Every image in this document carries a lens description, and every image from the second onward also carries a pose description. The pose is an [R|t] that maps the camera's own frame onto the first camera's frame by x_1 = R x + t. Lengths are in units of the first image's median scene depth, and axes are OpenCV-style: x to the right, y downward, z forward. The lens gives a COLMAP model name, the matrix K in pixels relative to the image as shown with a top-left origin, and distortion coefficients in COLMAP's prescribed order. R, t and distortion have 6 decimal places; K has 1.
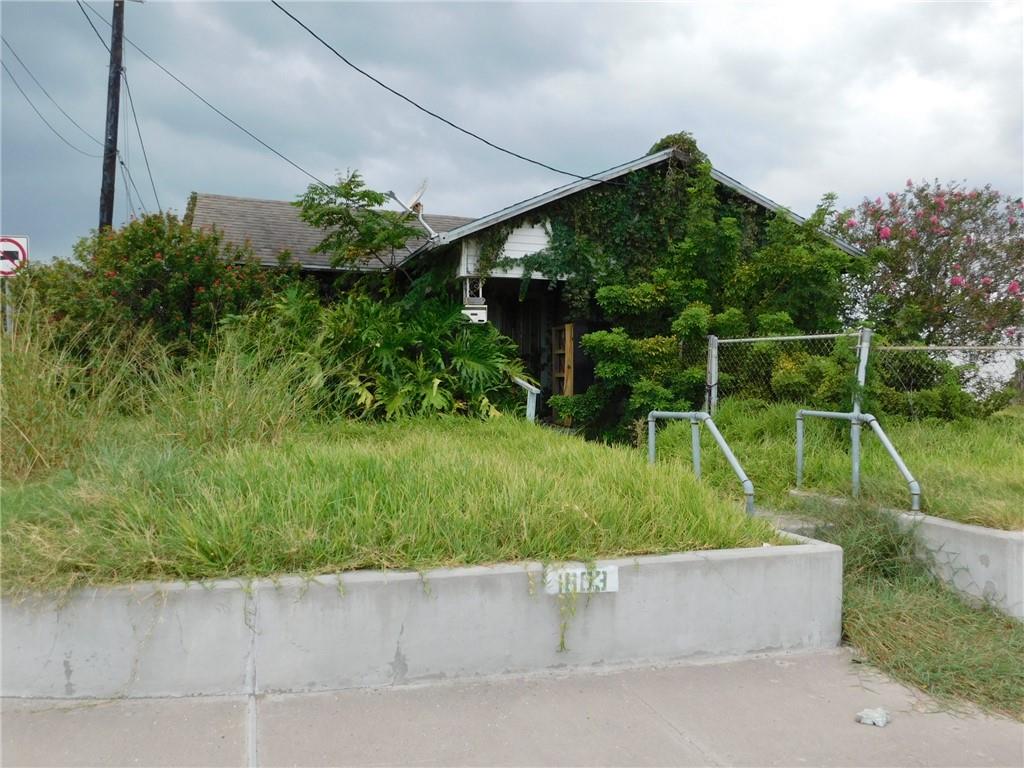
lens RADIAL K [[851.5, 0, 516.9], [0, 851.5, 384.5], [0, 0, 1]] dist [0.010409, -0.005195]
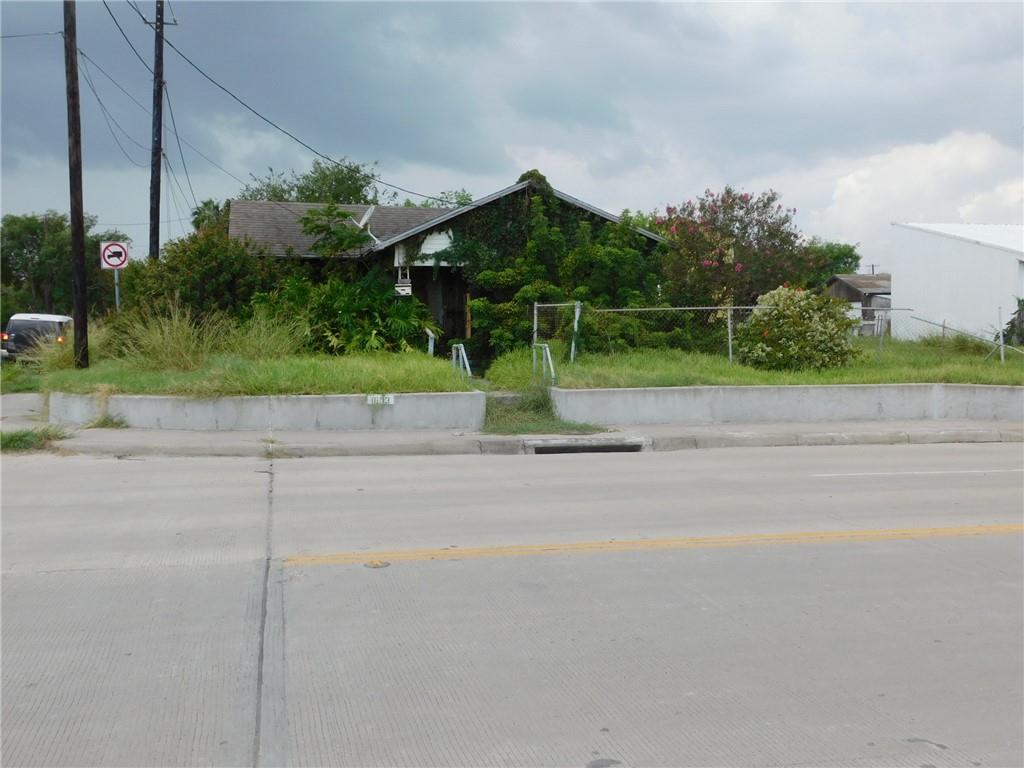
lens RADIAL K [[1085.4, 0, 509.1], [0, 1085.4, 383.7], [0, 0, 1]] dist [0.014484, 0.000000]
pose [[0.995795, -0.012038, -0.090812, 0.354343], [0.016384, 0.998748, 0.047272, 0.001752], [0.090129, -0.048561, 0.994746, -1.106062]]
